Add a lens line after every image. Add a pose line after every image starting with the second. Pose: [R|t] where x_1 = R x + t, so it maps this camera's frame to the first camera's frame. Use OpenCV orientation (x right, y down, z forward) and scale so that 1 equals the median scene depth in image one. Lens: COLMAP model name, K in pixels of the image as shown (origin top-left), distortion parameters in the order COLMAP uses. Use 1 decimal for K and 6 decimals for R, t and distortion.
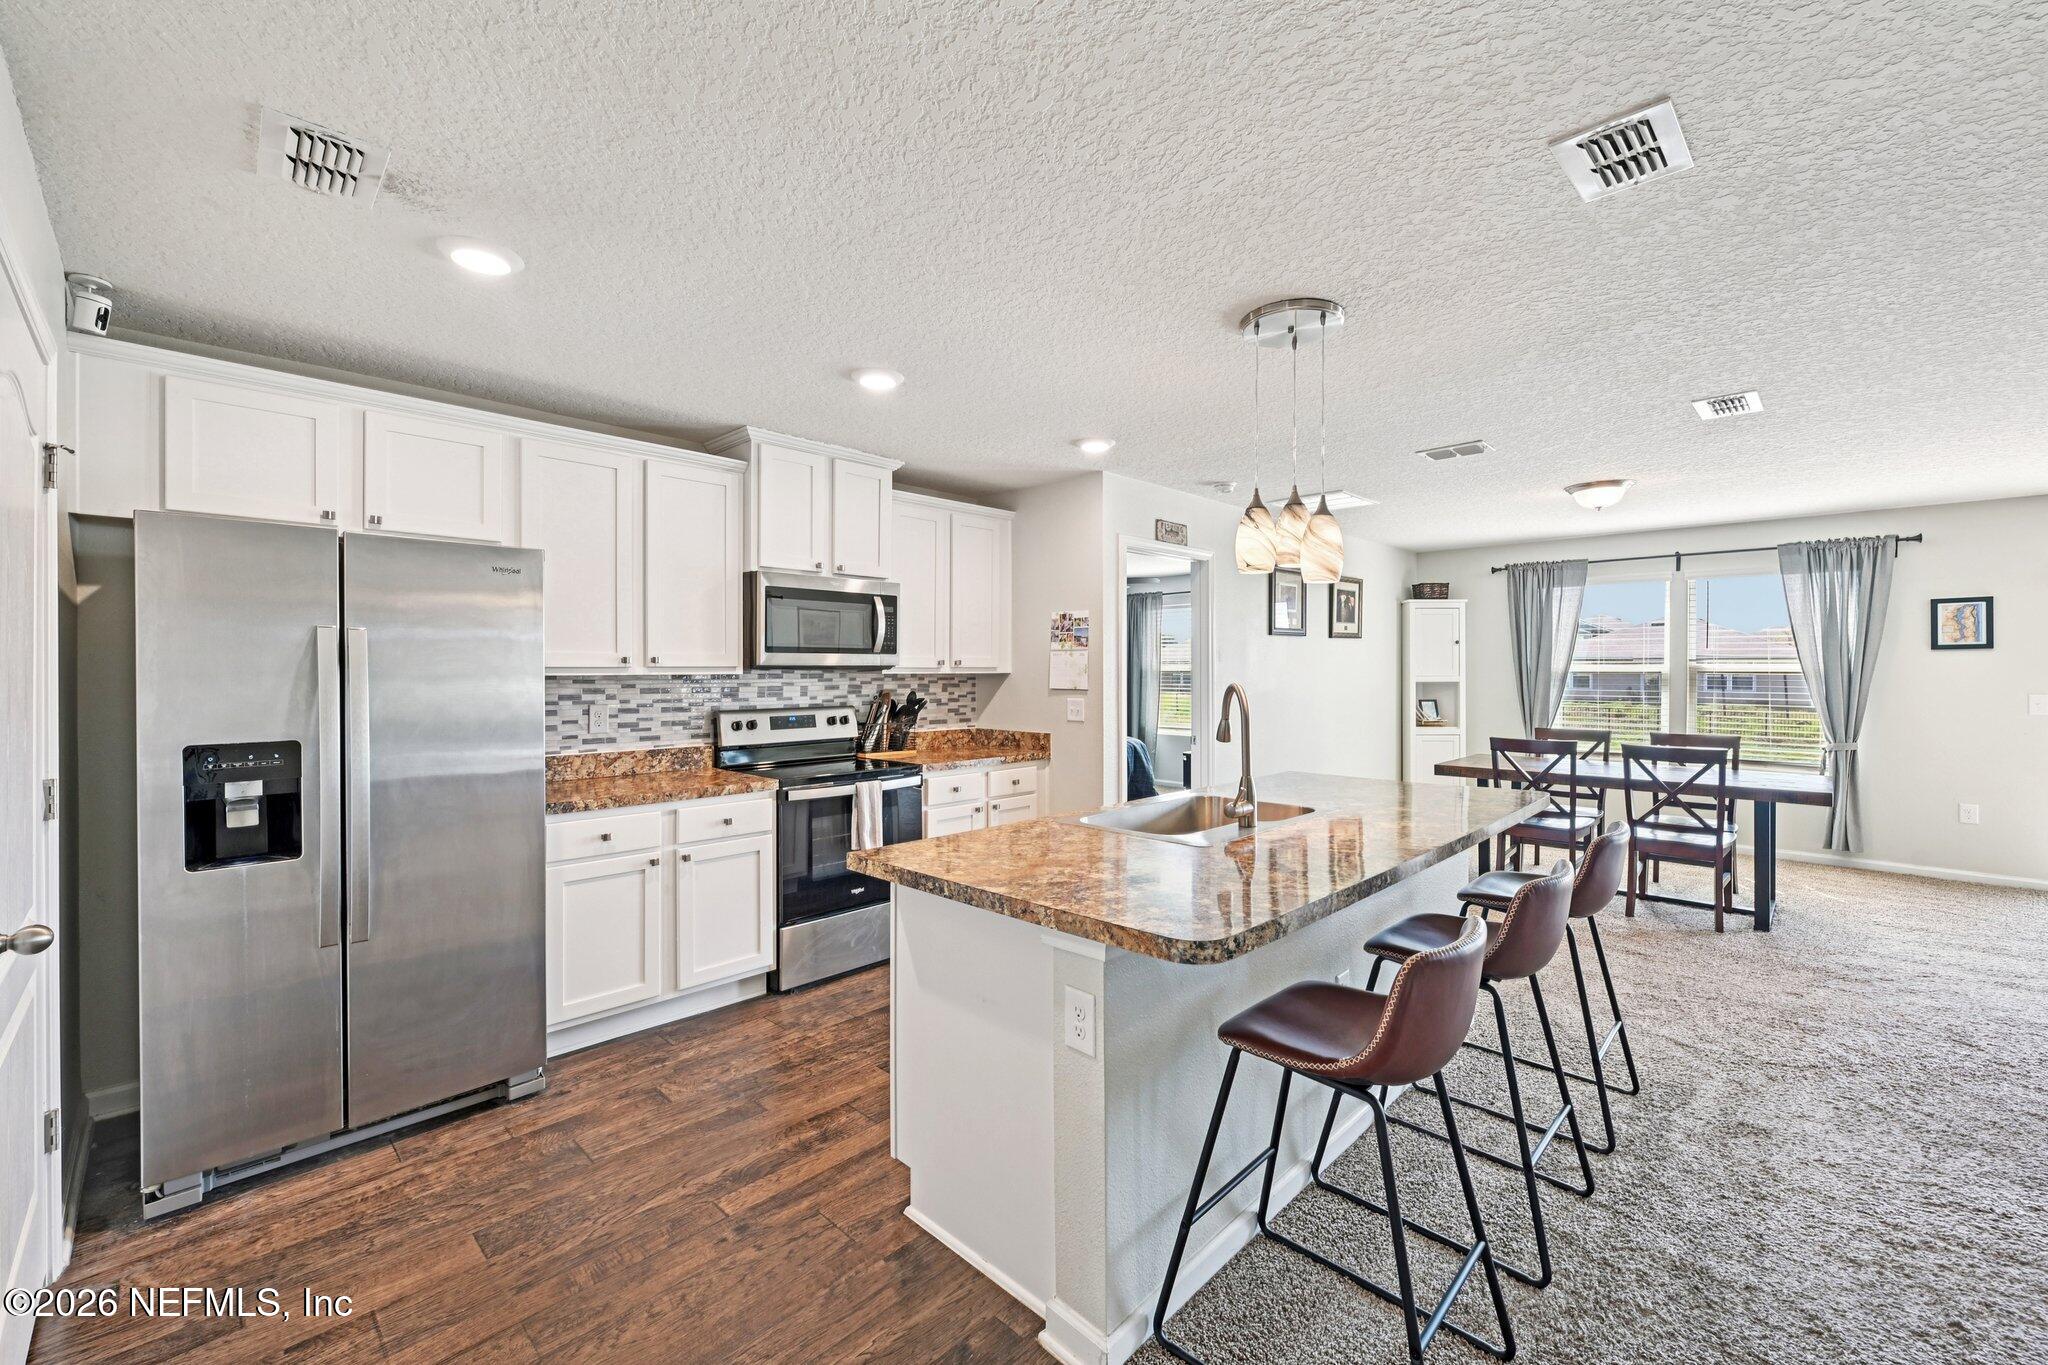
lens RADIAL K [[835.1, 0, 1027.7], [0, 835.1, 674.6], [0, 0, 1]] dist [-0.000627, -0.000021]
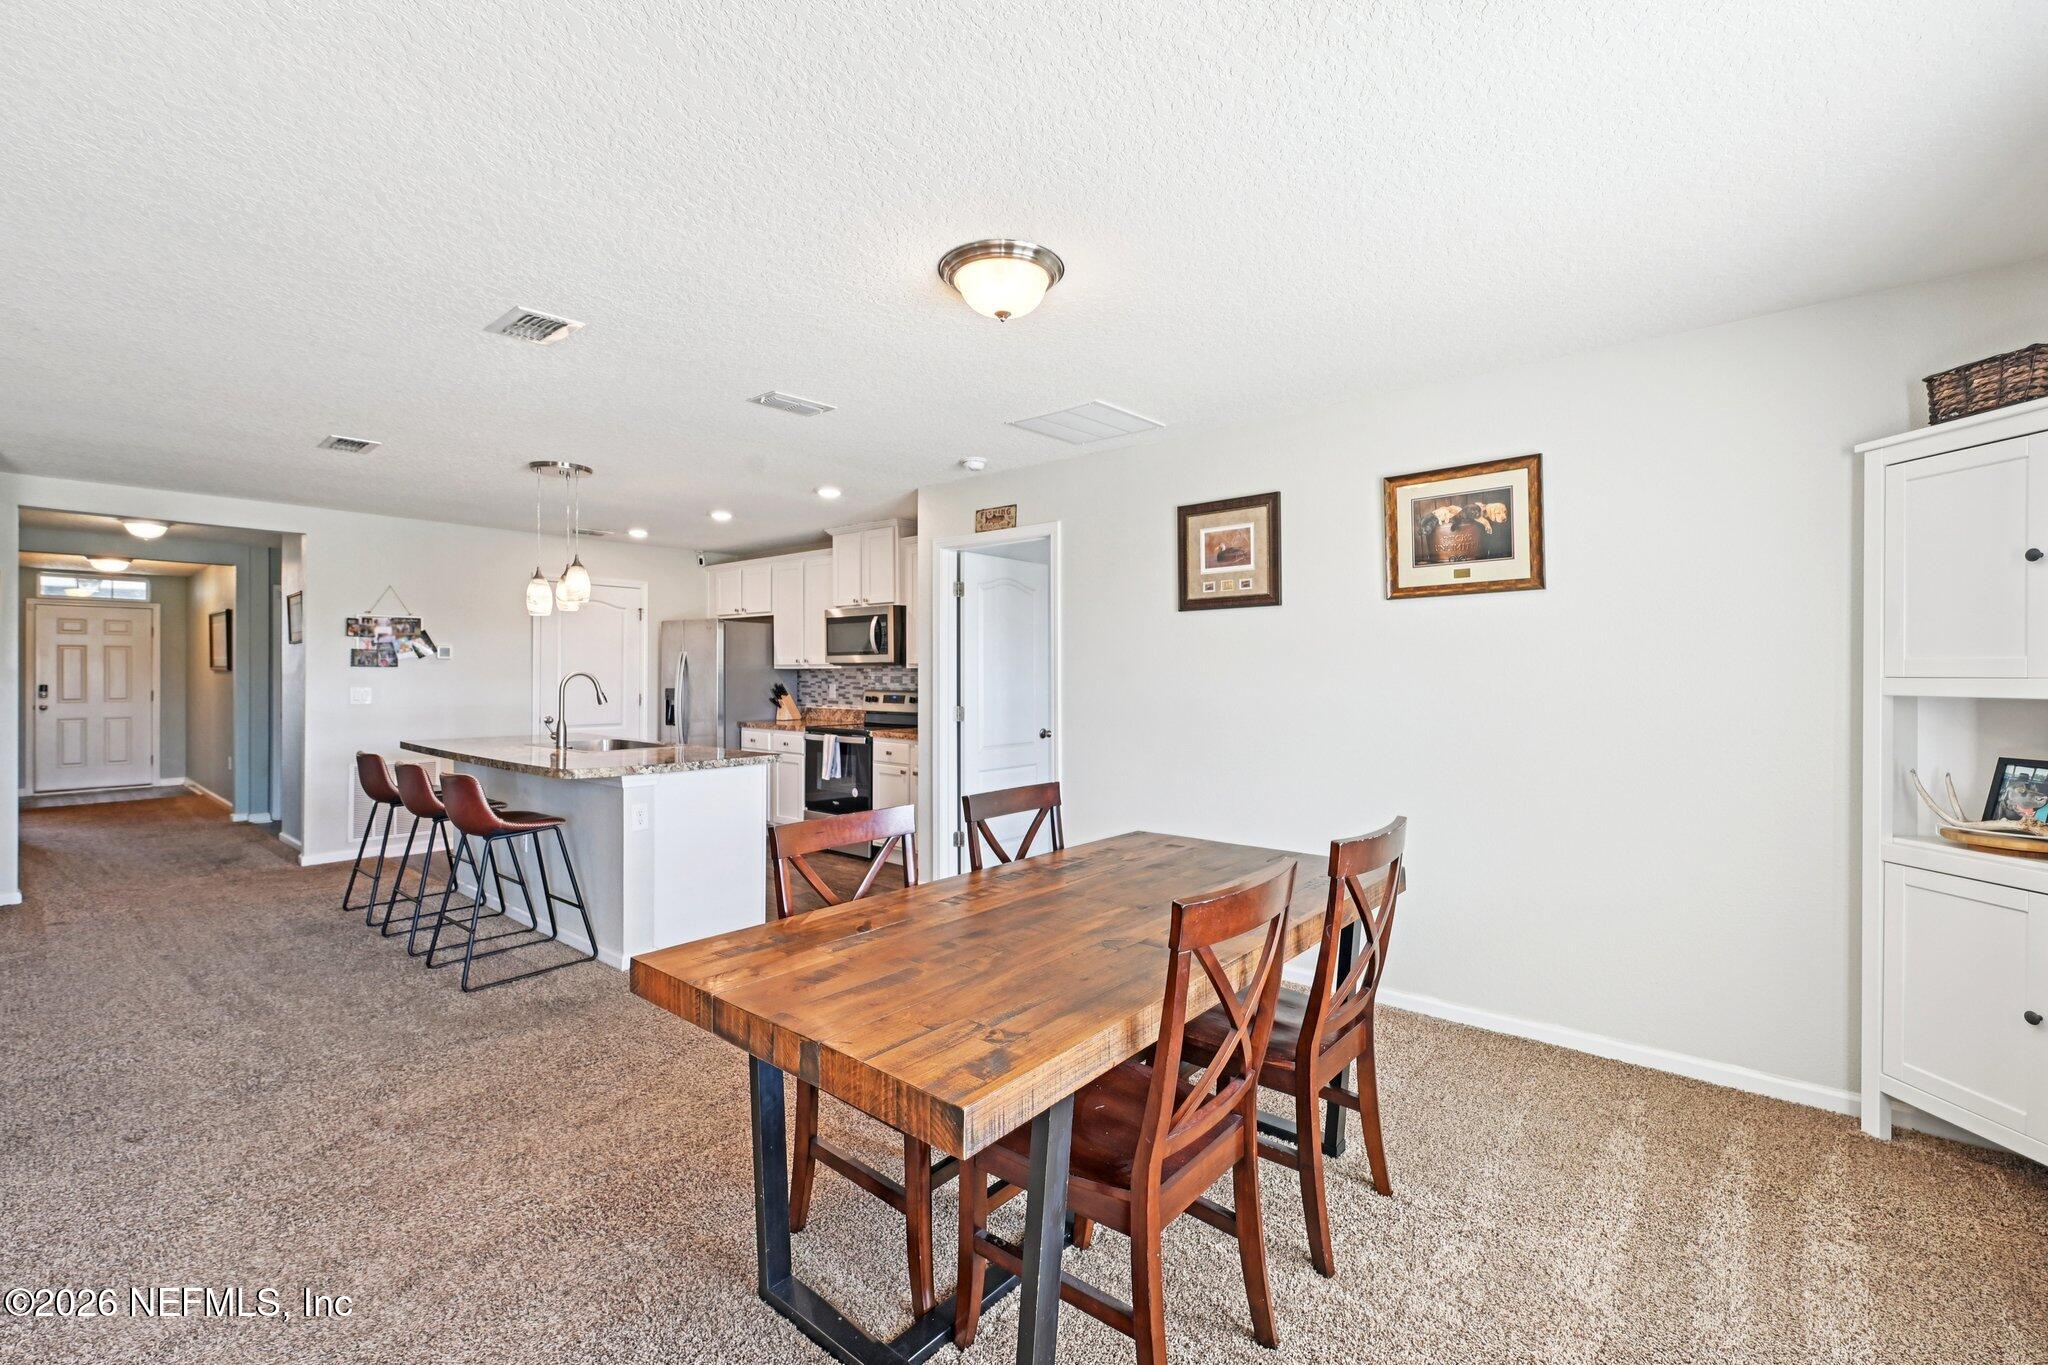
lens RADIAL K [[886.2, 0, 1028.9], [0, 886.2, 673.4], [0, 0, 1]] dist [0.003307, 0.000335]
pose [[0.063754, 0.001700, -0.997964, 1.147924], [-0.007273, 0.999973, 0.001239, 0.003931], [0.997939, 0.007179, 0.063764, 0.949131]]
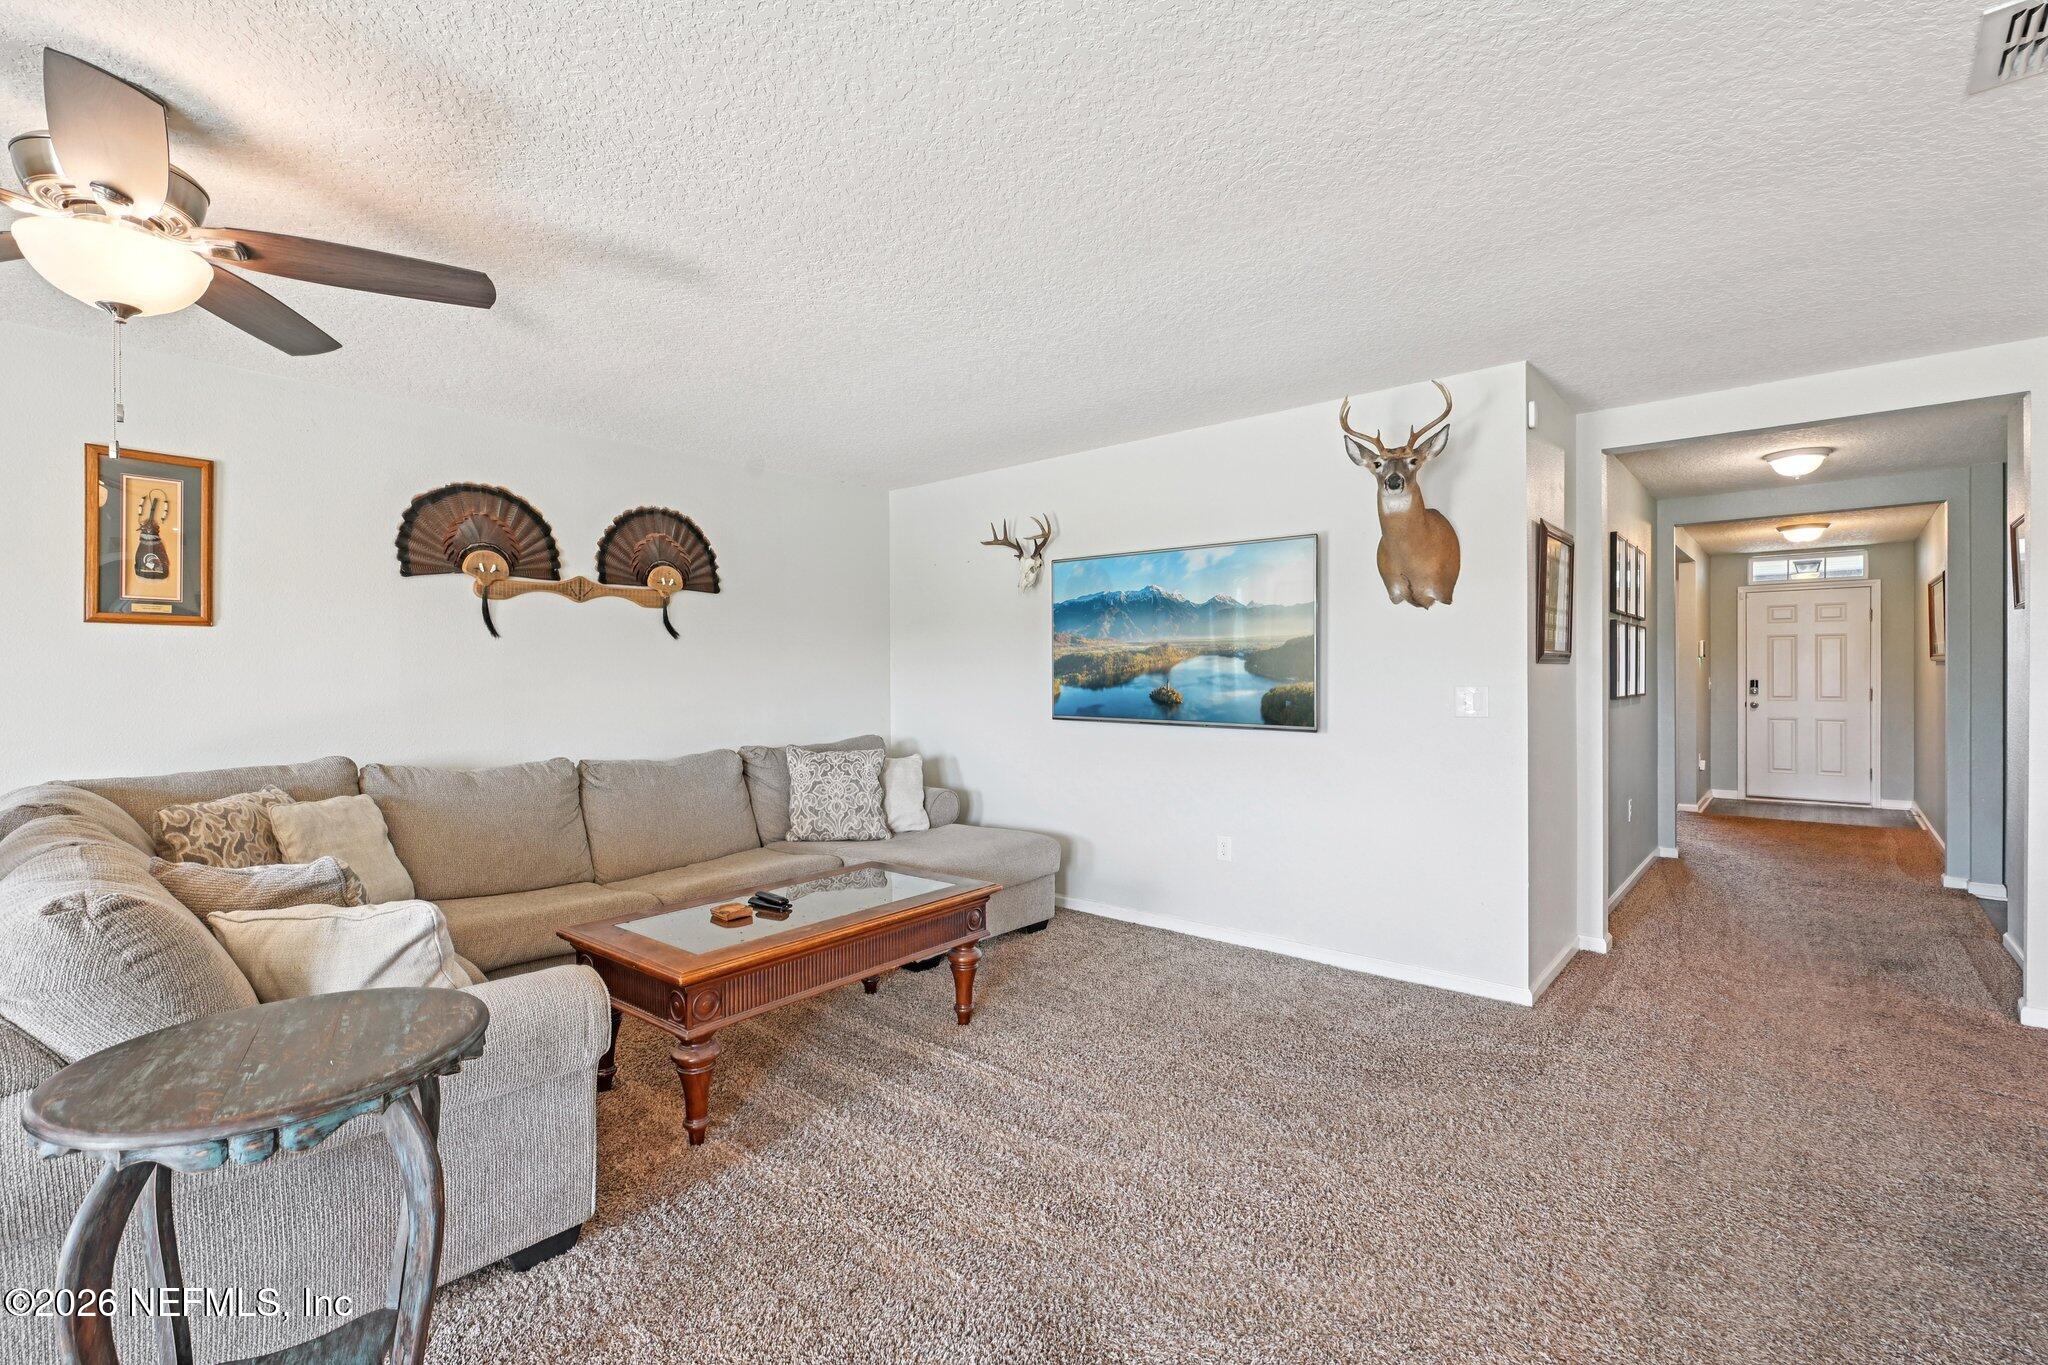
lens RADIAL K [[899.9, 0, 1024.0], [0, 899.9, 682.5], [0, 0, 1]] dist [-0.001556, -0.000097]
pose [[-0.998693, 0.005506, -0.050812, 0.631029], [0.004663, 0.999850, 0.016695, 0.014728], [0.050896, 0.016436, -0.998569, 0.648474]]
